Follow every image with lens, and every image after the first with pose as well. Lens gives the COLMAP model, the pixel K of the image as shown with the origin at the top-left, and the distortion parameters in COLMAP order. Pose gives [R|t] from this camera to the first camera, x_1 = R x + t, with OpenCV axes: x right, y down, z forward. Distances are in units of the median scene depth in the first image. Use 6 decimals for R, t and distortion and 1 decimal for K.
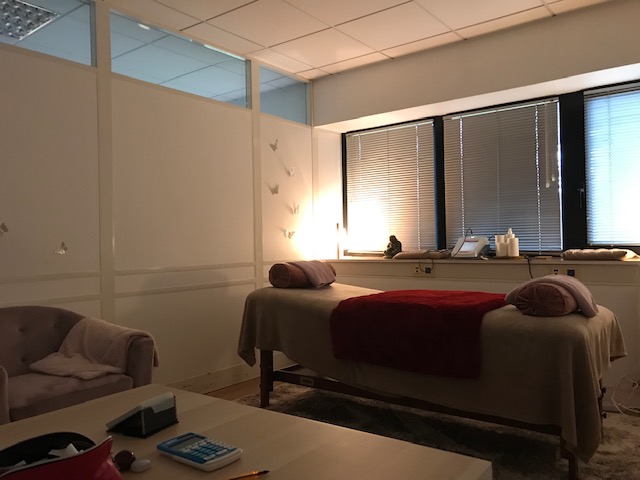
lens RADIAL K [[542.2, 0, 300.1], [0, 542.2, 240.5], [0, 0, 1]] dist [0.286658, -0.497548]
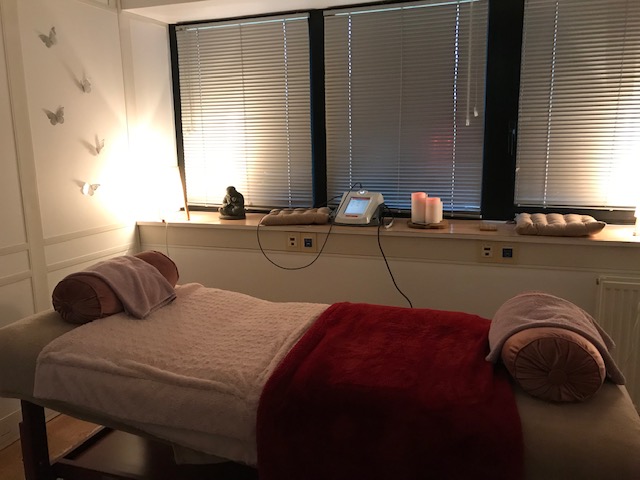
lens RADIAL K [[542.2, 0, 300.1], [0, 542.2, 240.5], [0, 0, 1]] dist [0.286658, -0.497548]
pose [[0.950562, -0.052046, 0.306143, 0.009215], [0.001469, 0.986598, 0.163165, -0.060206], [-0.310532, -0.154648, 0.937898, 0.334239]]
